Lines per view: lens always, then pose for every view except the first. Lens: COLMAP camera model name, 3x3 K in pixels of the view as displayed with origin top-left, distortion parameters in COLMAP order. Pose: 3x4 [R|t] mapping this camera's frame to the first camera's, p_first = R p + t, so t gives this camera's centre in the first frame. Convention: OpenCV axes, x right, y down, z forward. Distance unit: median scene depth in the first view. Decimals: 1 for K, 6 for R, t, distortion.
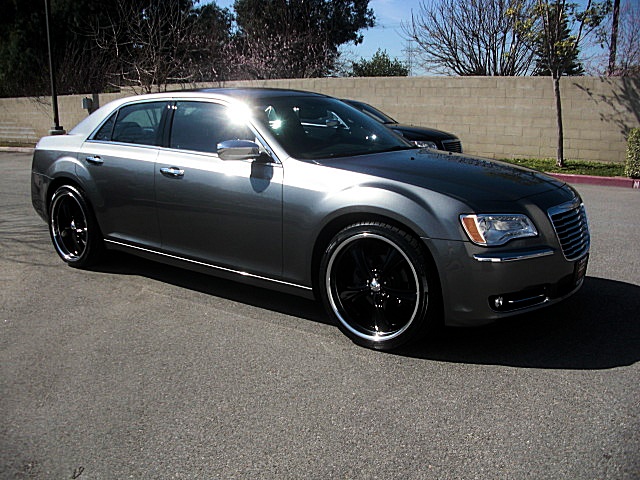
lens RADIAL K [[627.5, 0, 320.0], [0, 627.5, 240.0], [0, 0, 1]] dist [-0.220223, 0.213813]
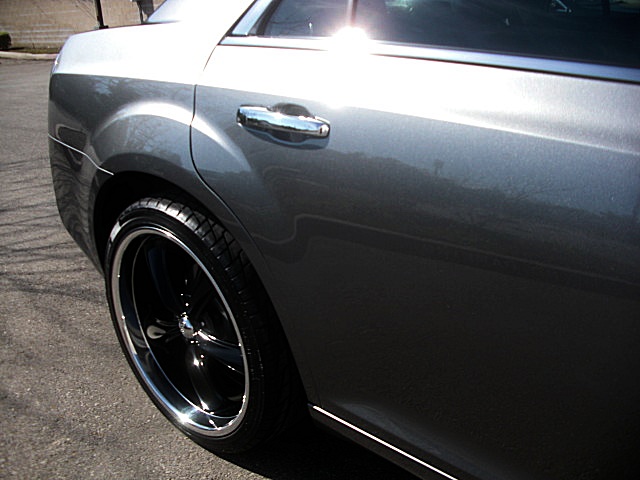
lens RADIAL K [[627.5, 0, 320.0], [0, 627.5, 240.0], [0, 0, 1]] dist [-0.220223, 0.213813]
pose [[0.996439, -0.014545, -0.083057, -0.309802], [0.028240, 0.985692, 0.166172, -0.115691], [0.079452, -0.167925, 0.982593, 0.699659]]
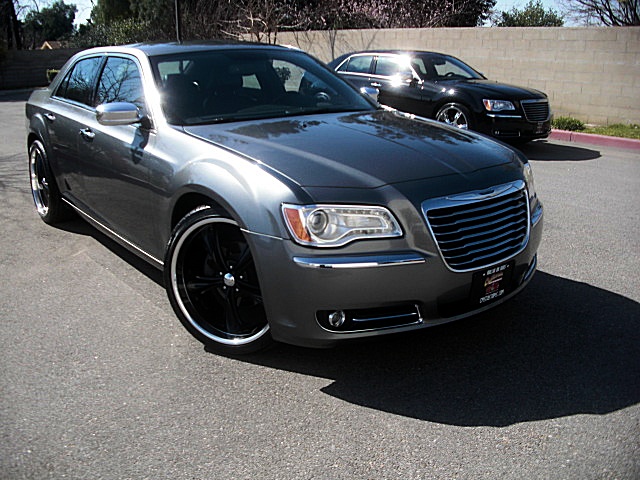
lens RADIAL K [[632.9, 0, 337.0], [0, 632.9, 241.1], [0, 0, 1]] dist [-0.231782, 0.243043]
pose [[0.972582, 0.072780, -0.220878, 0.276806], [-0.055381, 0.994928, 0.083975, -0.038206], [0.225869, -0.069441, 0.971680, 0.142604]]
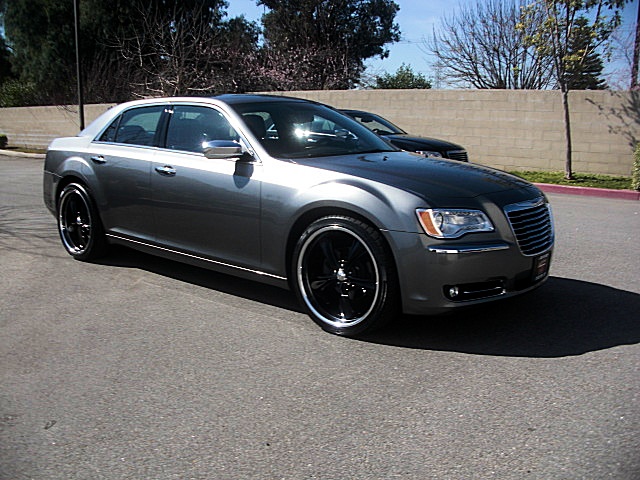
lens RADIAL K [[627.5, 0, 320.0], [0, 627.5, 240.0], [0, 0, 1]] dist [-0.220223, 0.213813]
pose [[0.998907, 0.019651, -0.042400, 0.062076], [-0.020575, 0.999557, -0.021484, 0.023386], [0.041959, 0.022333, 0.998870, -0.049306]]
